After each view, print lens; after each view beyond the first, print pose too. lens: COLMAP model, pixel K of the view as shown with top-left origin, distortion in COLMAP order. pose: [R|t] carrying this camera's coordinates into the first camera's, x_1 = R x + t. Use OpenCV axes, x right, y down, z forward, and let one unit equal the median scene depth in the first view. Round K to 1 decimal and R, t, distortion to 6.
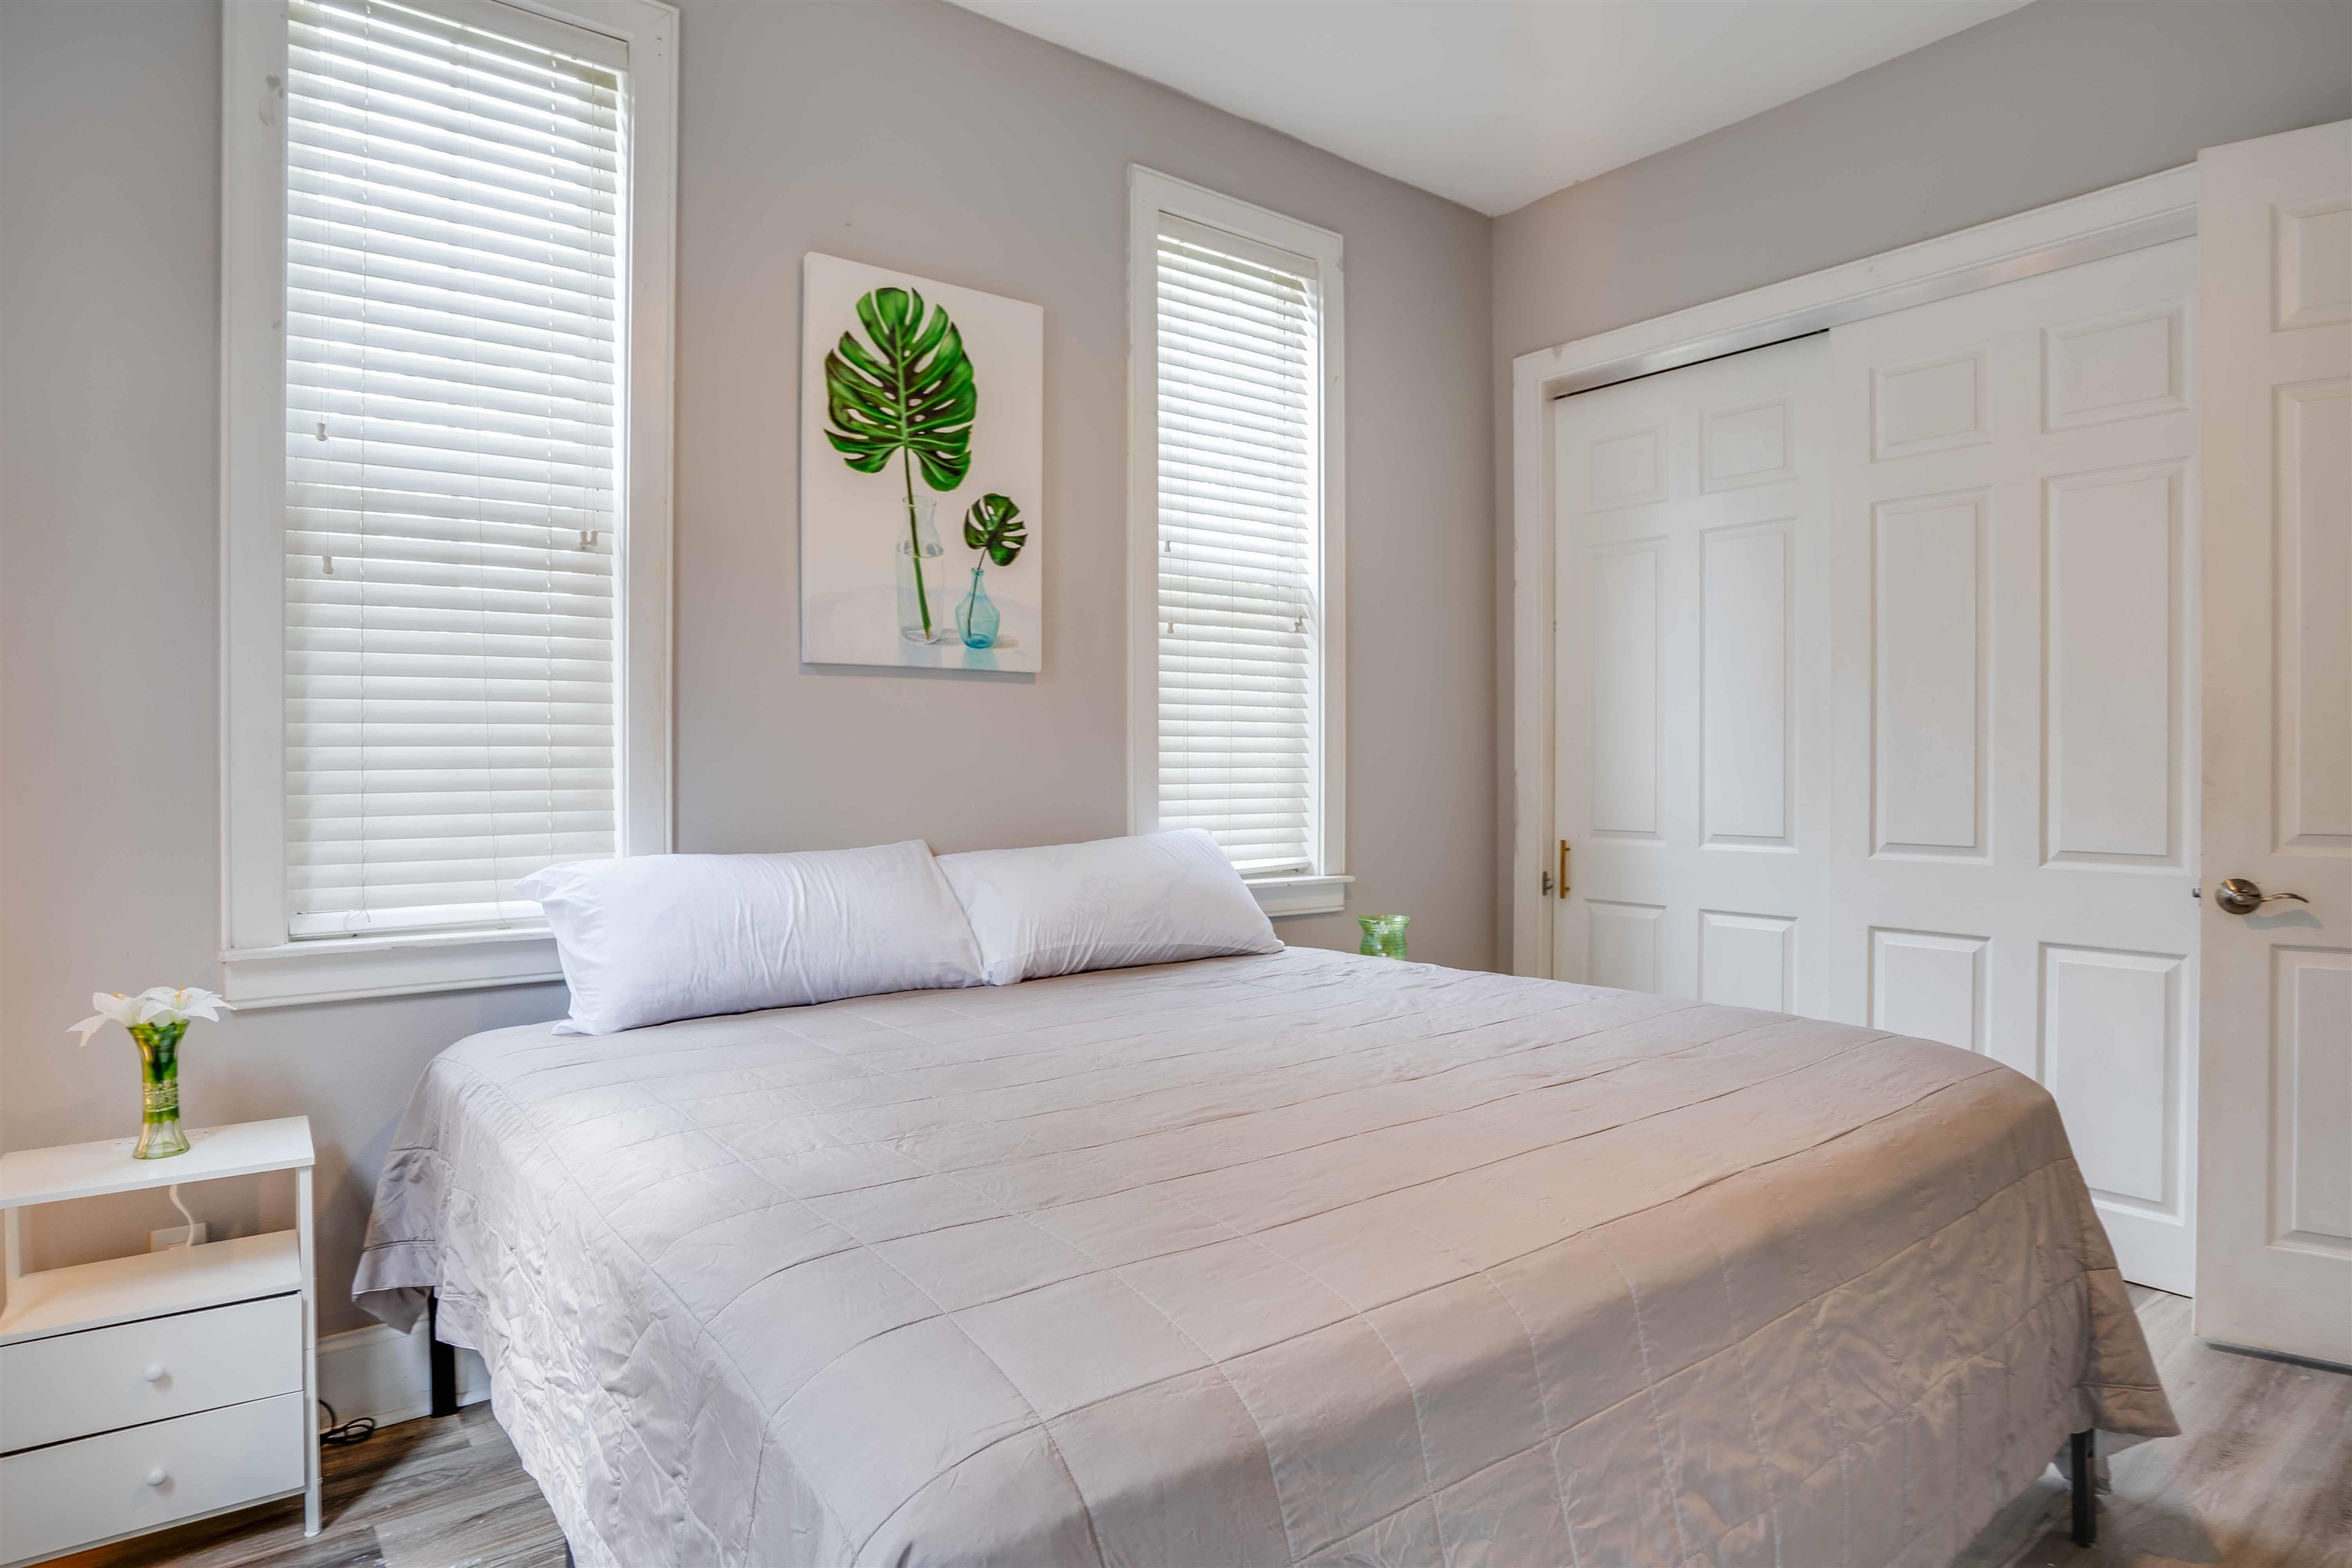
lens RADIAL K [[1330.9, 0, 1154.4], [0, 1330.9, 758.8], [0, 0, 1]] dist [-0.054351, 0.024381]
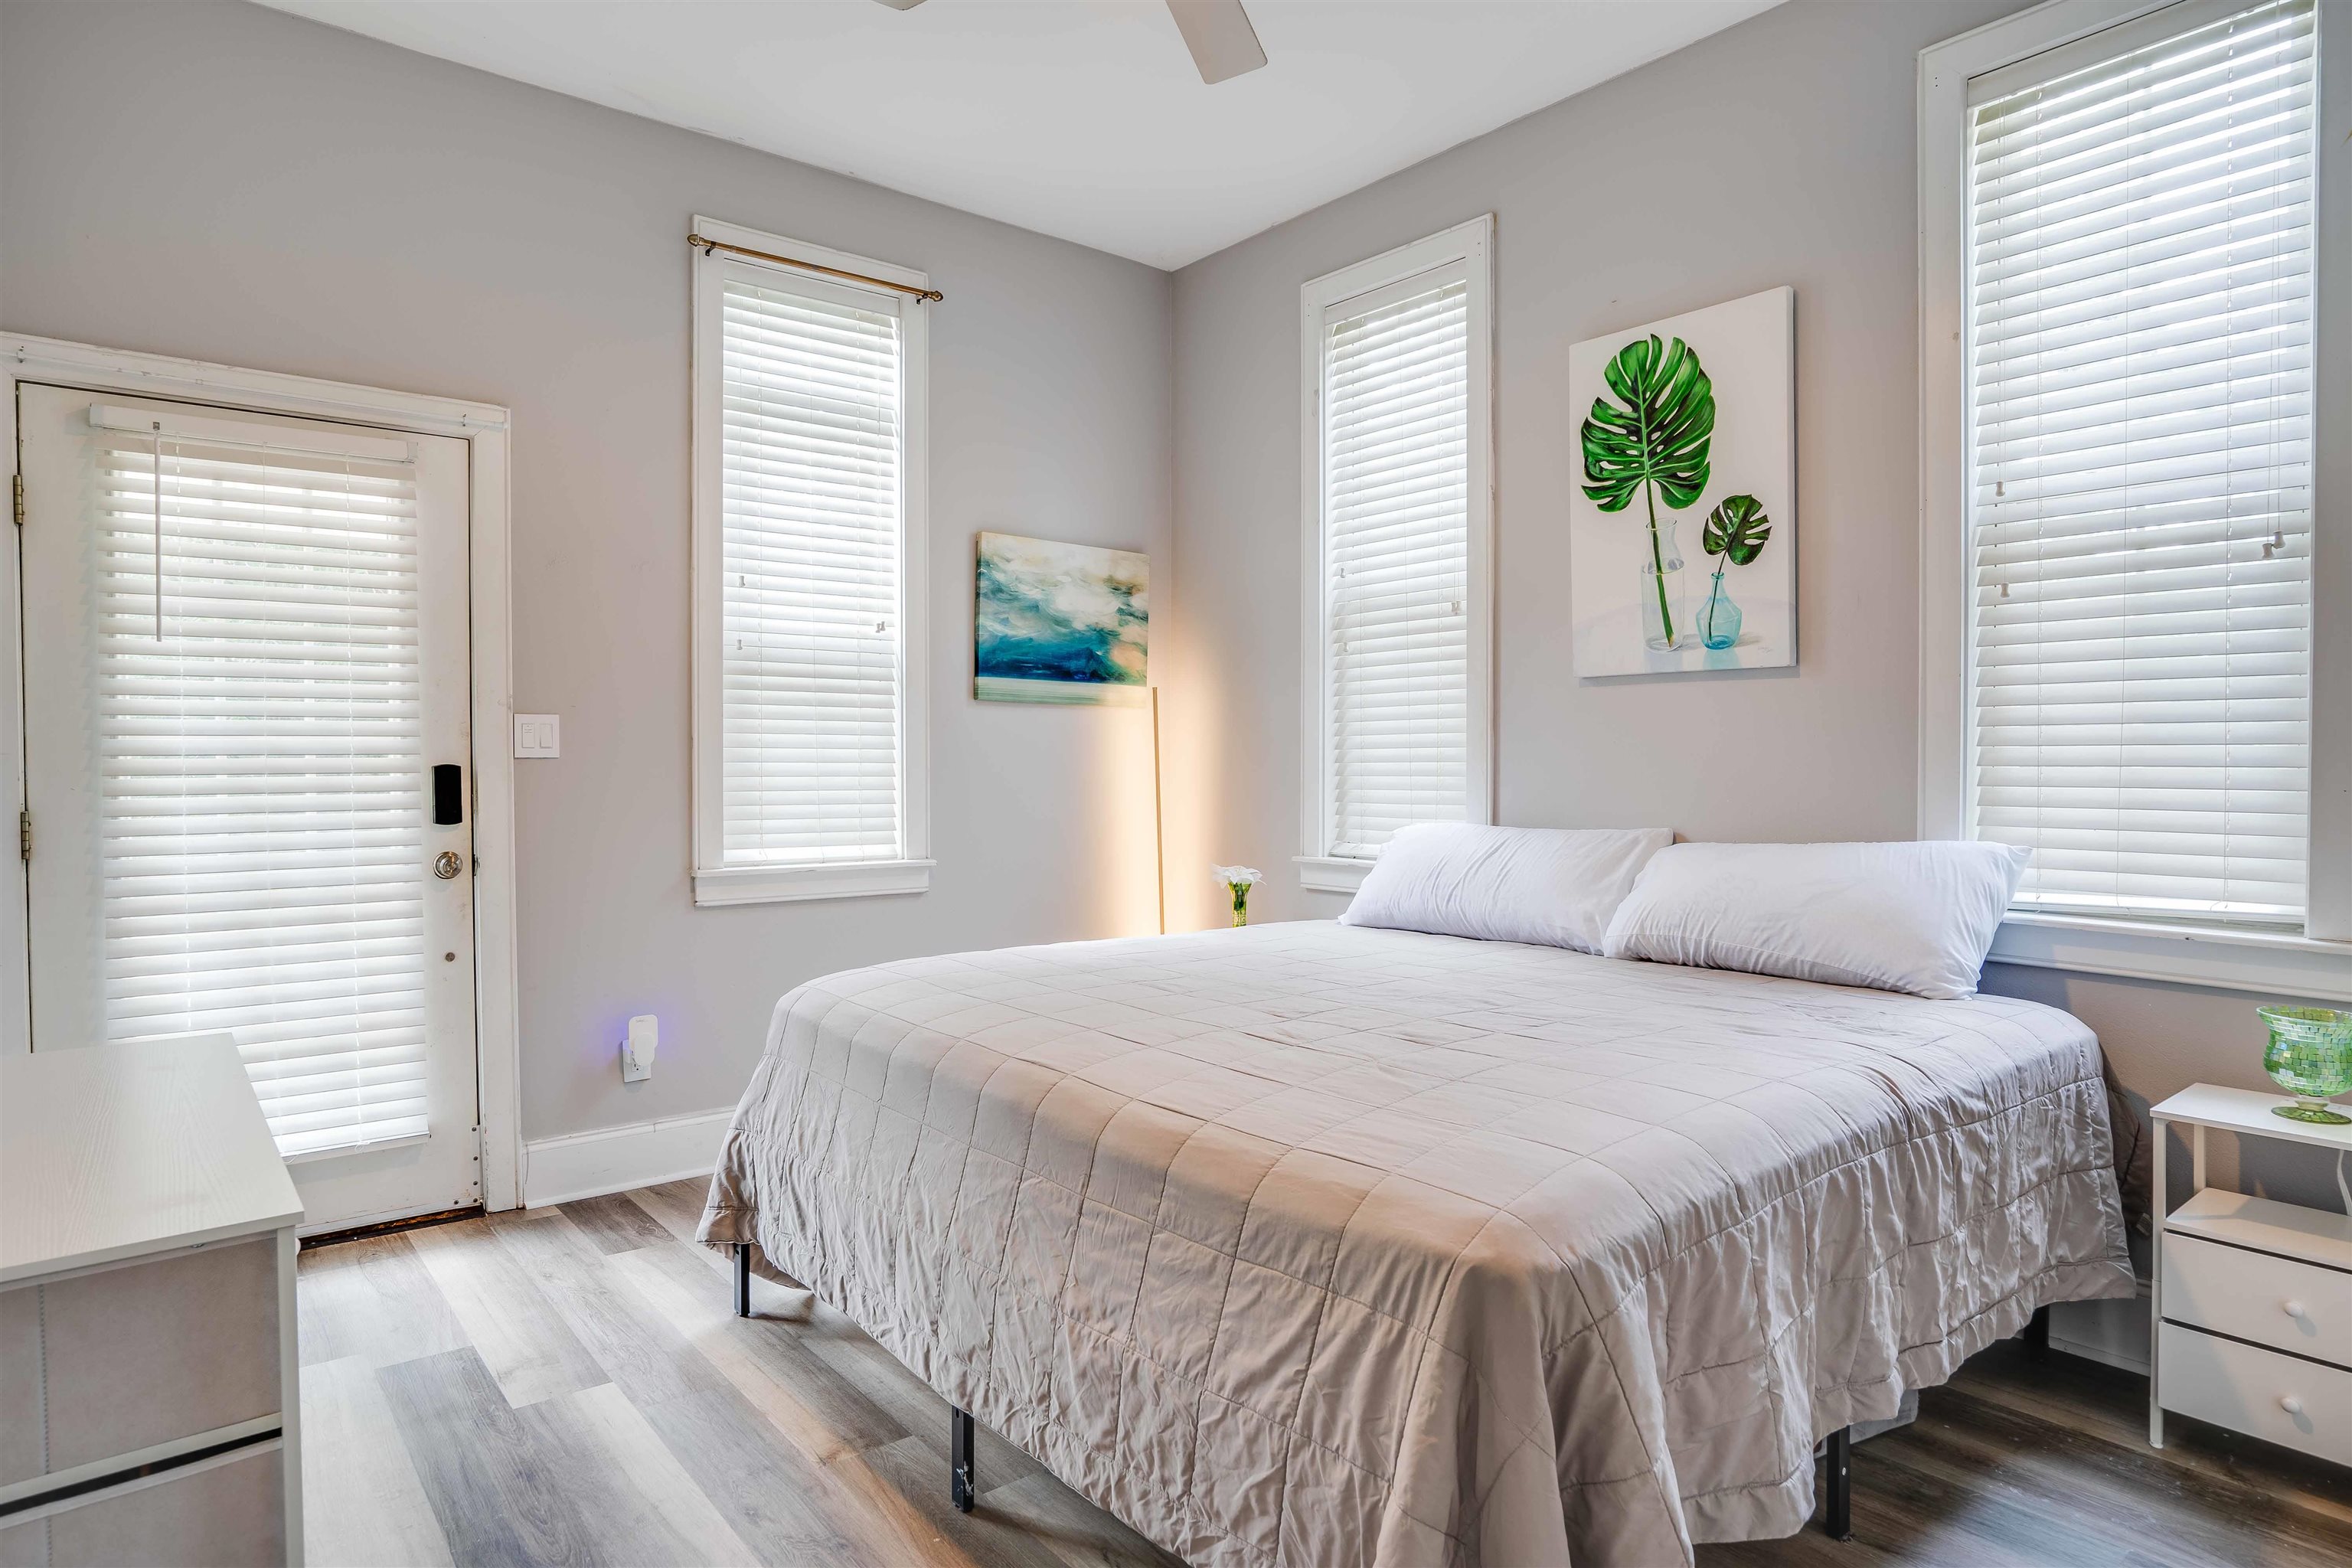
lens RADIAL K [[1330.9, 0, 1196.7], [0, 1330.9, 775.6], [0, 0, 1]] dist [-0.054351, 0.024381]
pose [[0.044847, 0.015415, -0.998875, 0.916426], [0.005806, 0.999860, 0.015691, -0.002529], [0.998977, -0.006503, 0.044752, 0.562083]]
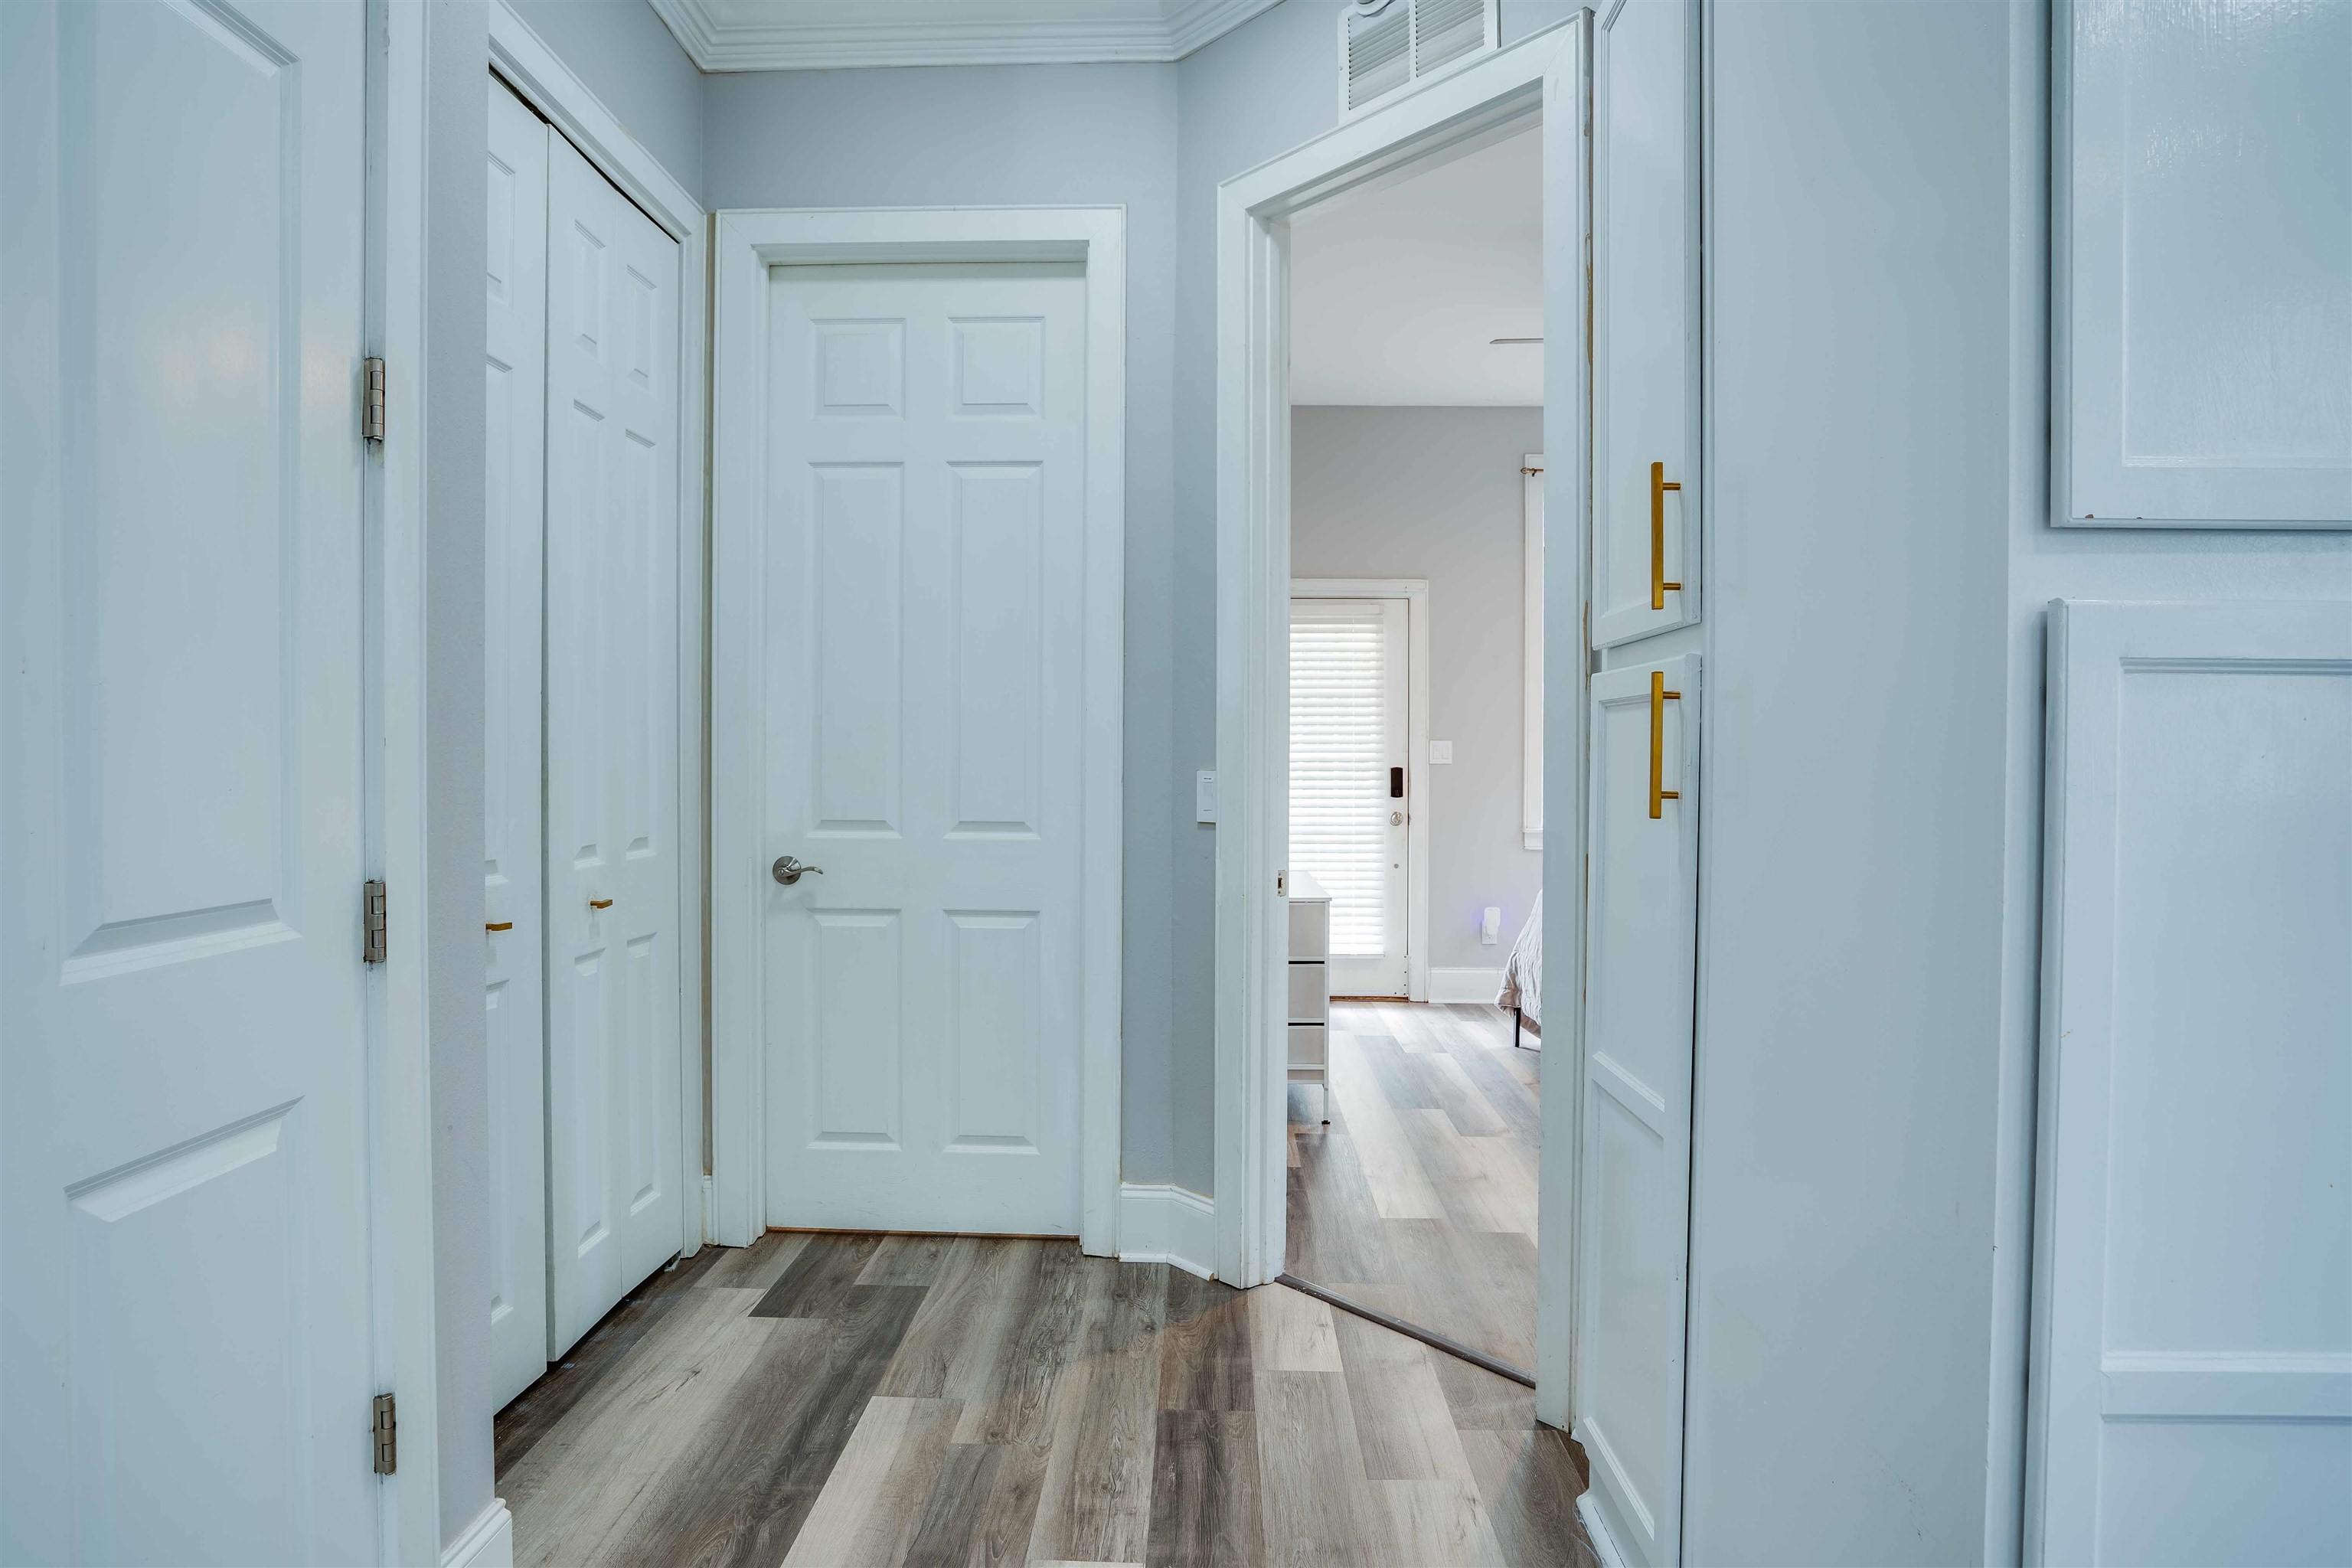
lens RADIAL K [[1330.9, 0, 1178.8], [0, 1330.9, 775.3], [0, 0, 1]] dist [-0.054351, 0.024381]
pose [[-0.623248, 0.001666, -0.782023, 3.704784], [-0.001663, 0.999993, 0.003456, 0.034957], [0.782023, 0.003455, -0.623241, 2.303933]]
